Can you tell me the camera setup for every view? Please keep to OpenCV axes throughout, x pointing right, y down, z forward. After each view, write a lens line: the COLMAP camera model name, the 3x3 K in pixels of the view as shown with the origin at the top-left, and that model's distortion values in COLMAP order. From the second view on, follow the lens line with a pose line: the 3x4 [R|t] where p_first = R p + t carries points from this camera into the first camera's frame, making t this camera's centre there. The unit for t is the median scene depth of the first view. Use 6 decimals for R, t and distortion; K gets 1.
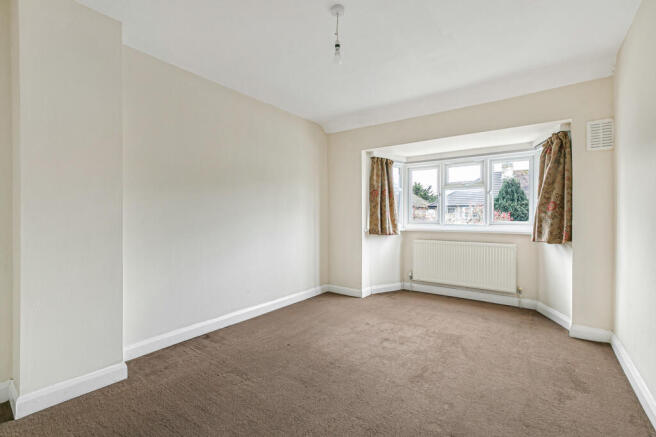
lens RADIAL K [[298.7, 0, 331.3], [0, 298.7, 208.2], [0, 0, 1]] dist [0.001138, 0.000233]
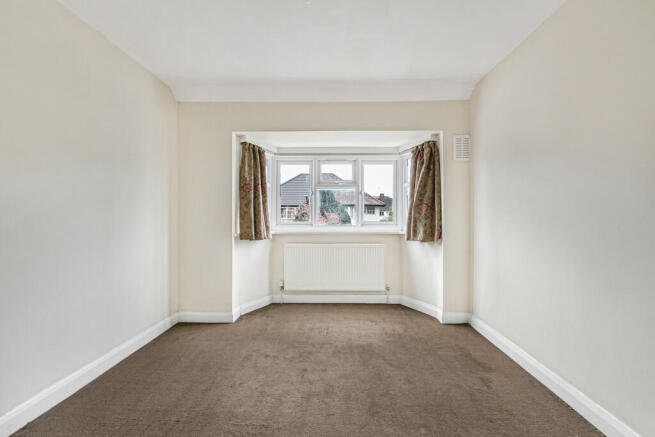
lens RADIAL K [[330.3, 0, 344.8], [0, 330.3, 209.4], [0, 0, 1]] dist [-0.000822, -0.000137]
pose [[0.817137, 0.011989, 0.576319, -0.162209], [-0.014681, 0.999892, 0.000015, 0.003004], [-0.576256, -0.008473, 0.817225, 0.143277]]
